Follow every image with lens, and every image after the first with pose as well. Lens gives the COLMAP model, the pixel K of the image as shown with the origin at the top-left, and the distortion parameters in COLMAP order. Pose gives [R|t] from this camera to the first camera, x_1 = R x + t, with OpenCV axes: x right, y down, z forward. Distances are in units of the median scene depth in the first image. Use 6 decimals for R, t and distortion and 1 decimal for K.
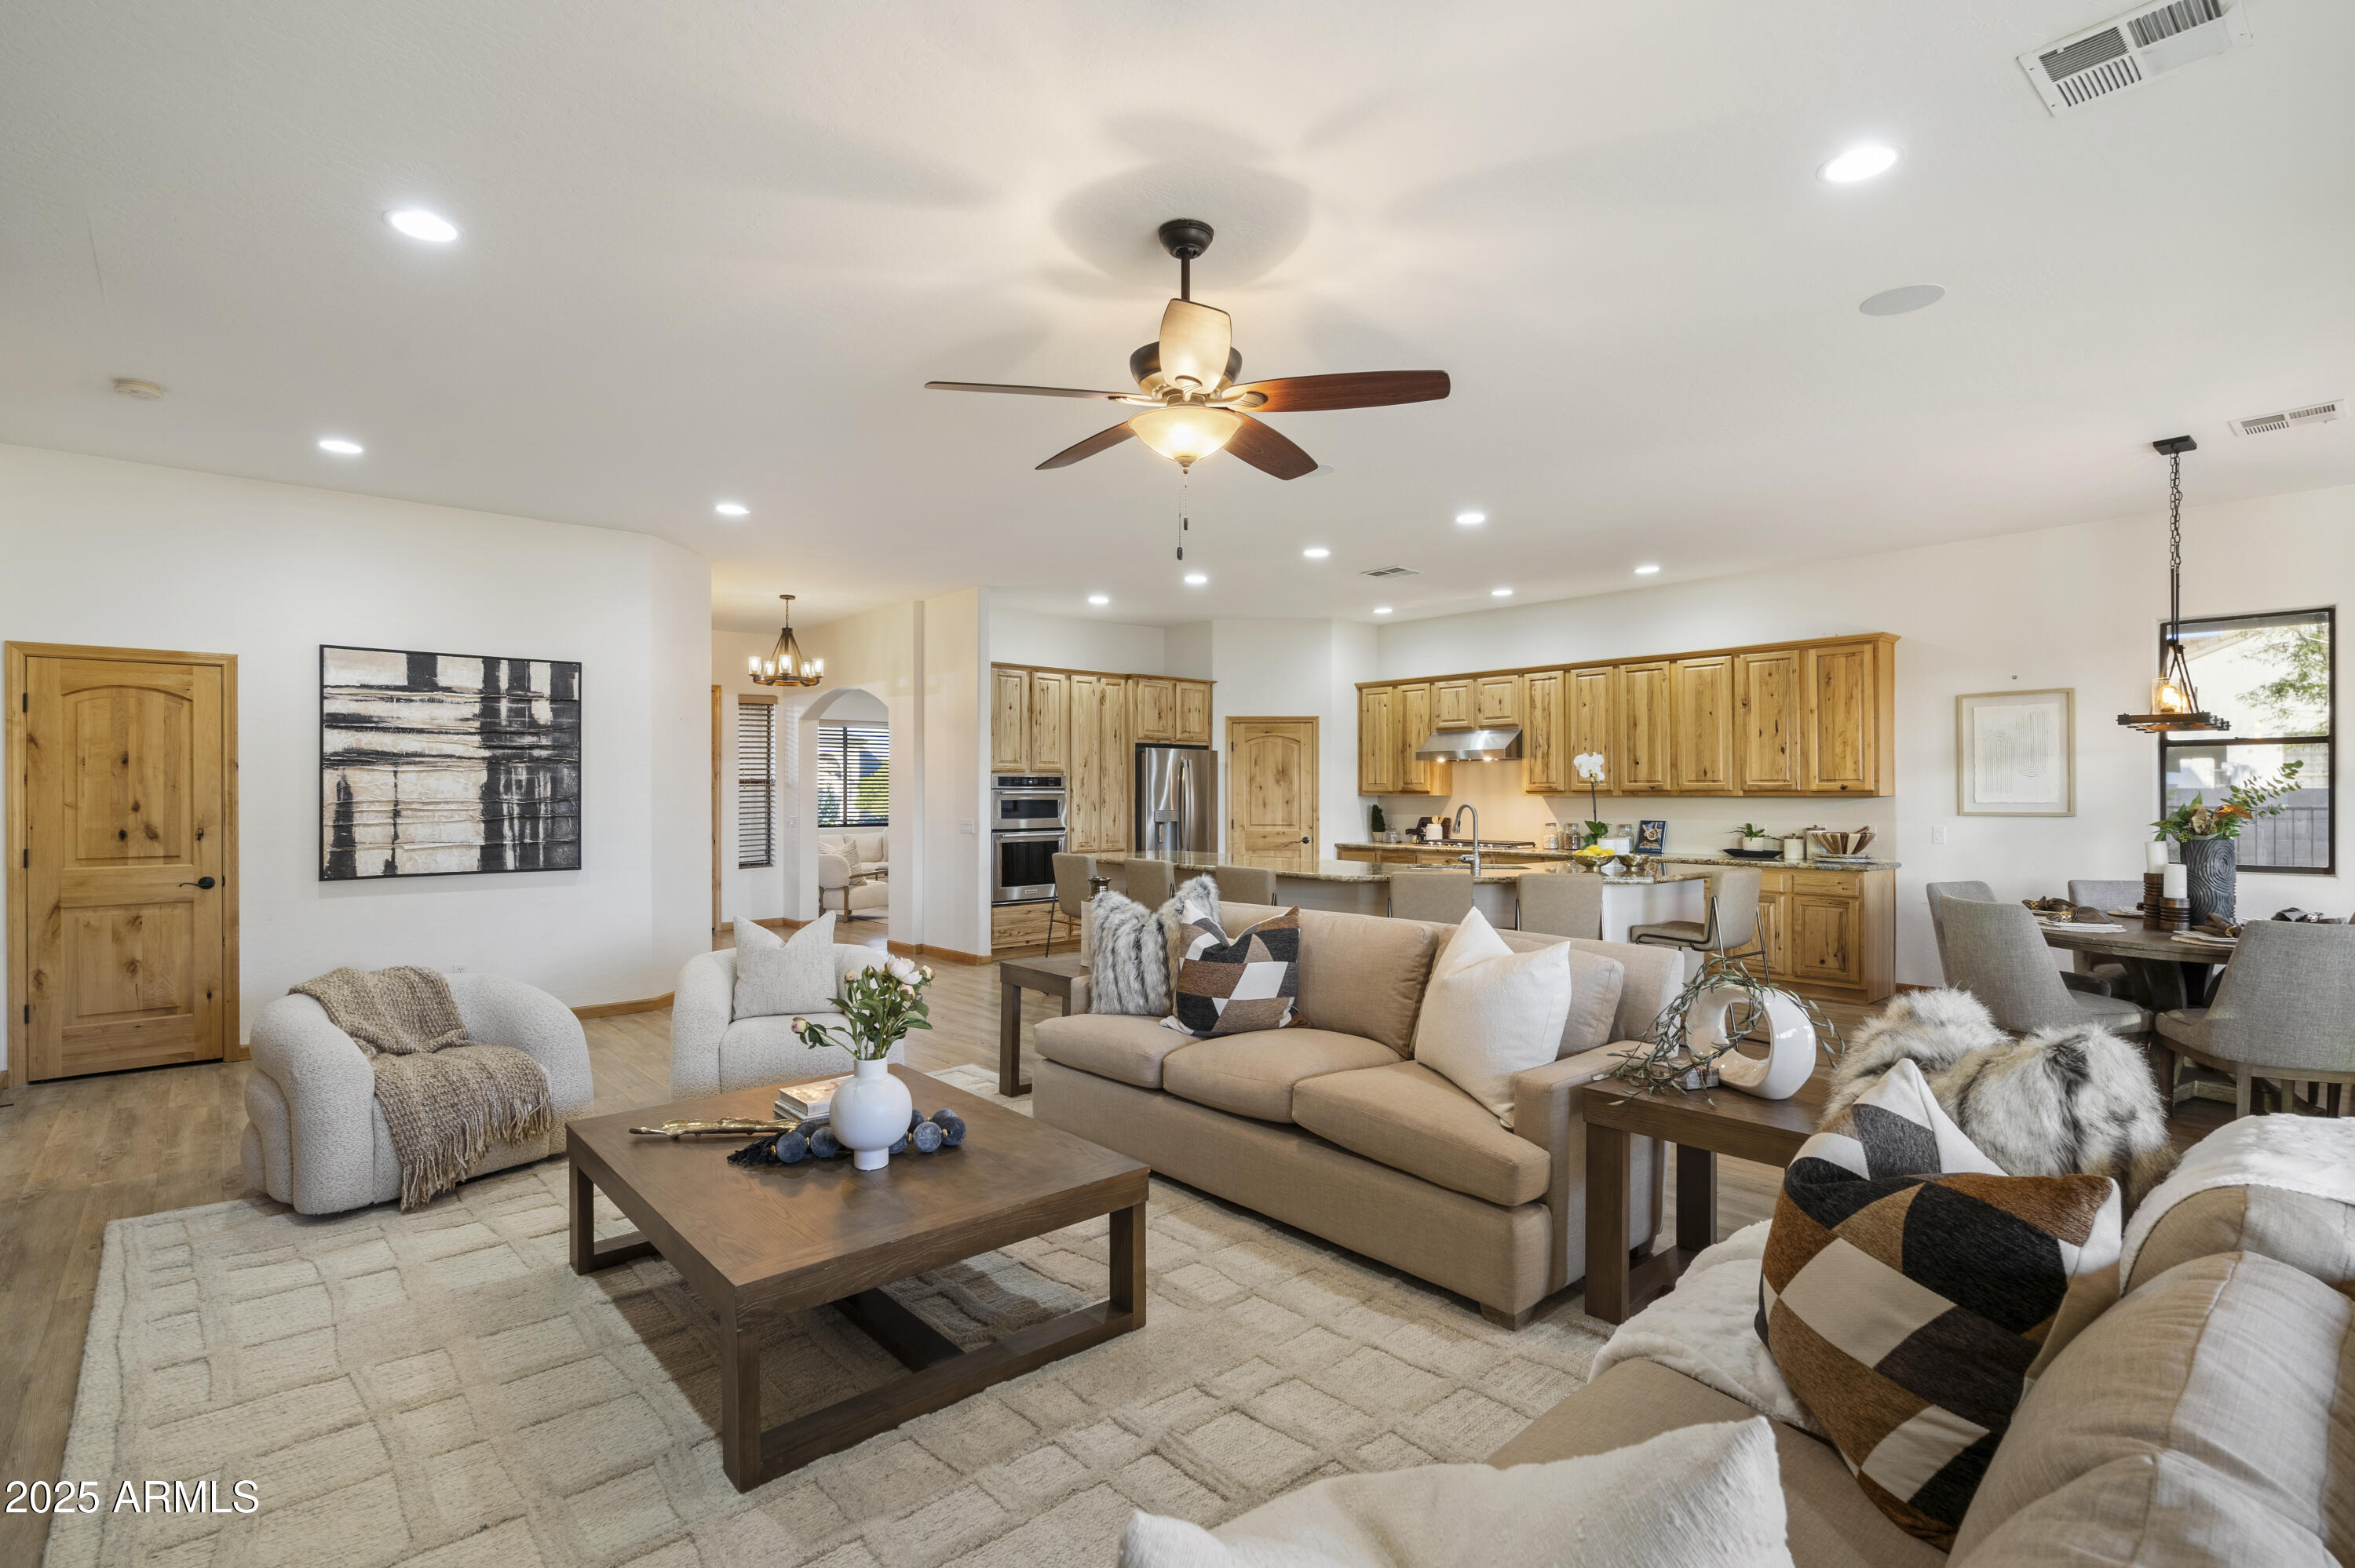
lens RADIAL K [[1093.5, 0, 1187.7], [0, 1093.5, 787.2], [0, 0, 1]] dist [0.002137, 0.001500]
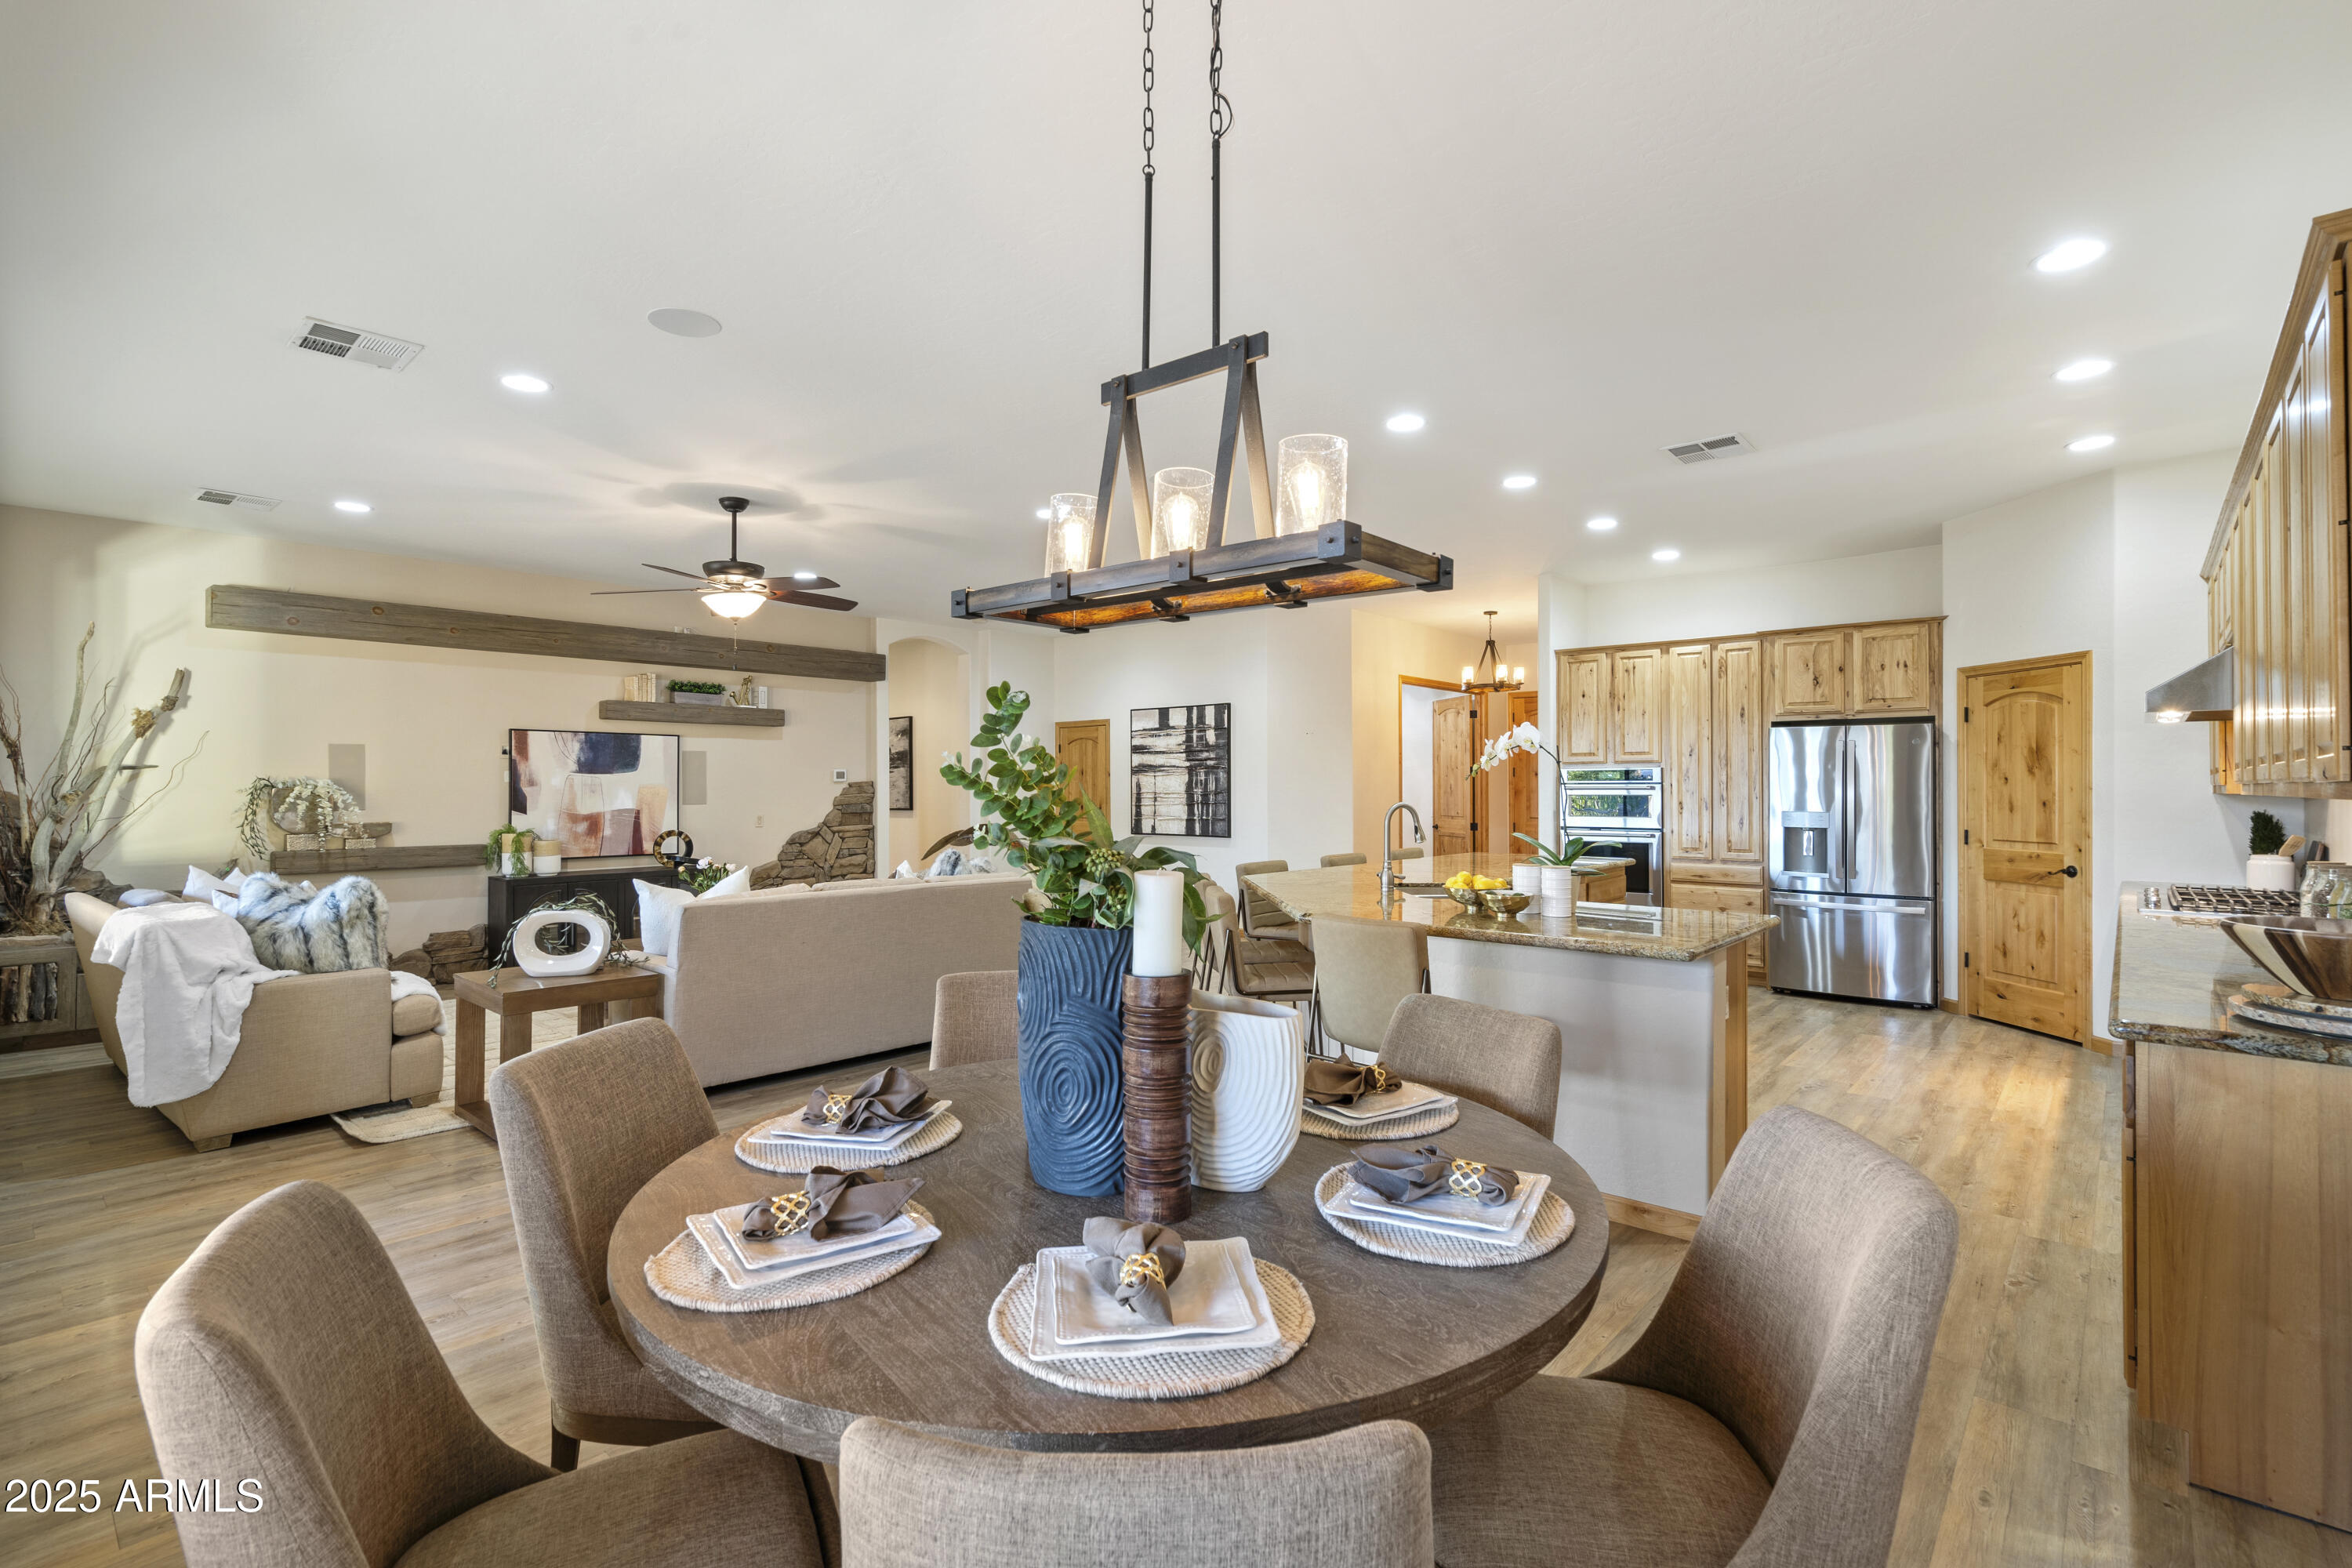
lens RADIAL K [[1092.2, 0, 1168.4], [0, 1092.2, 772.1], [0, 0, 1]] dist [0.002137, 0.001500]
pose [[0.128637, -0.013357, -0.991602, 0.961509], [0.005768, 0.999902, -0.012720, 0.002114], [0.991675, -0.004083, 0.128701, 0.724162]]
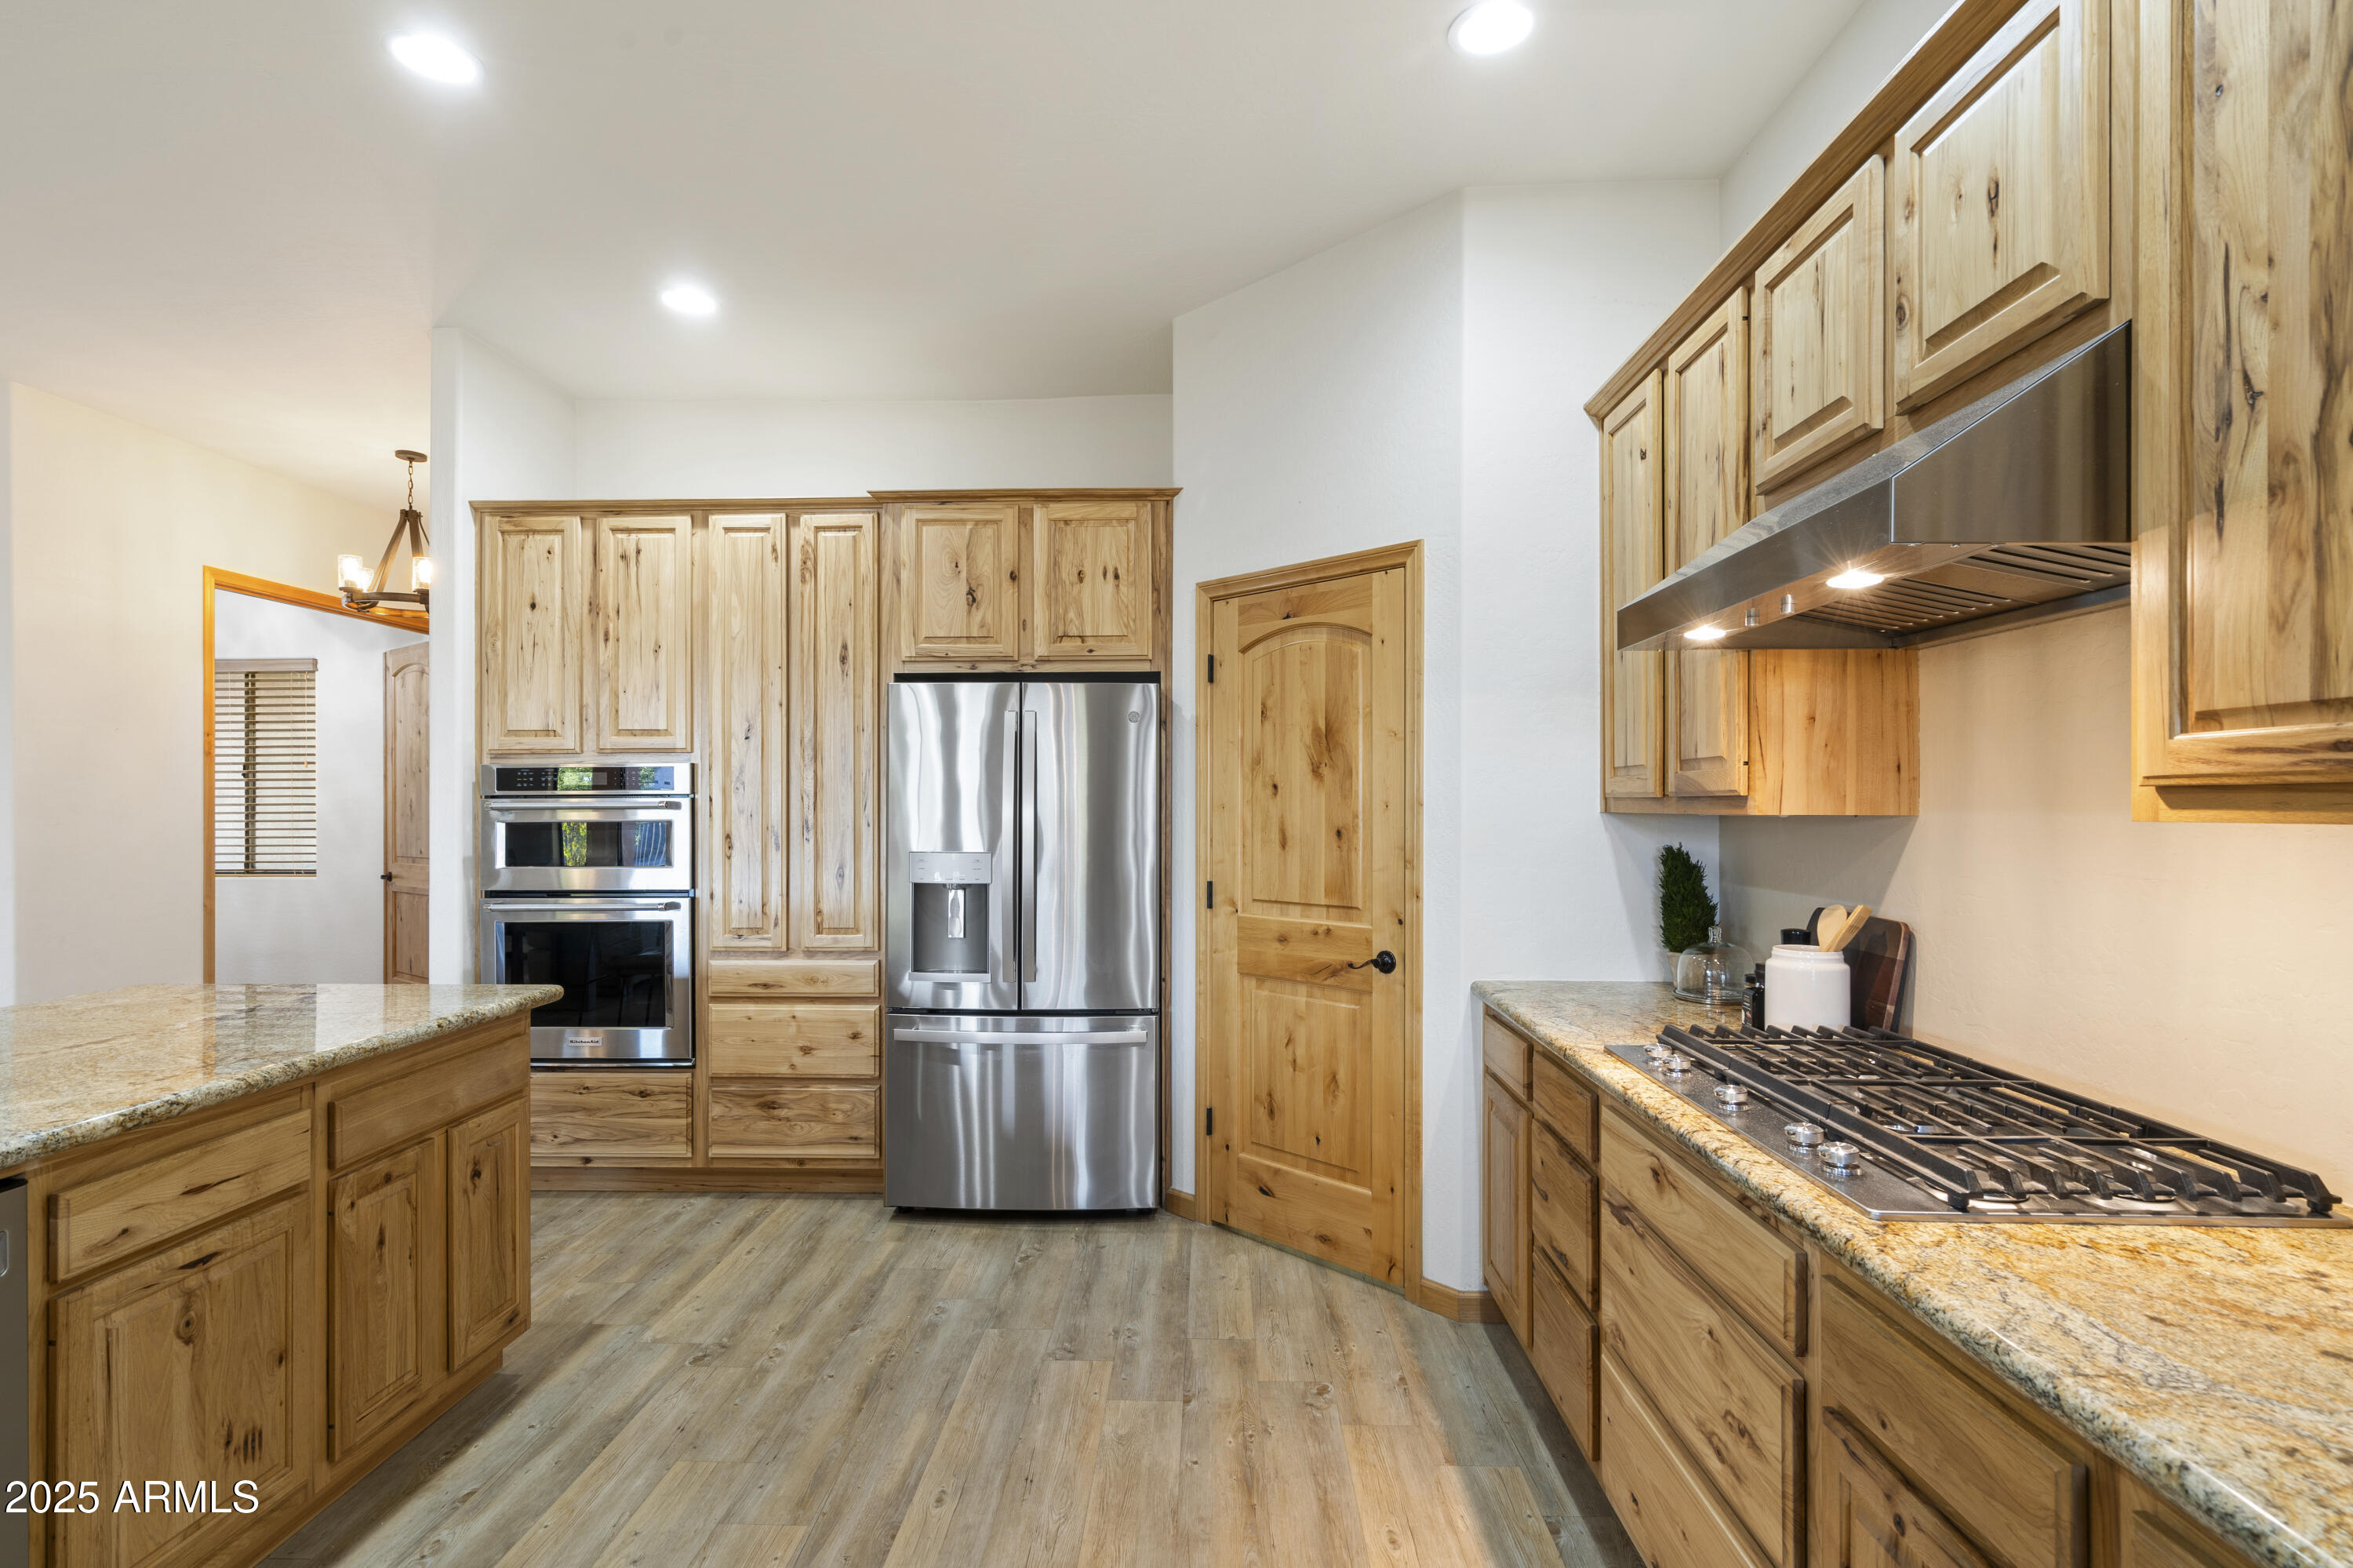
lens RADIAL K [[1169.2, 0, 1163.5], [0, 1169.2, 803.7], [0, 0, 1]] dist [0.005079, 0.000475]
pose [[0.722987, -0.002607, -0.690857, 0.447239], [0.006475, 0.999975, 0.003003, 0.006145], [0.690832, -0.006644, 0.722985, 1.141243]]
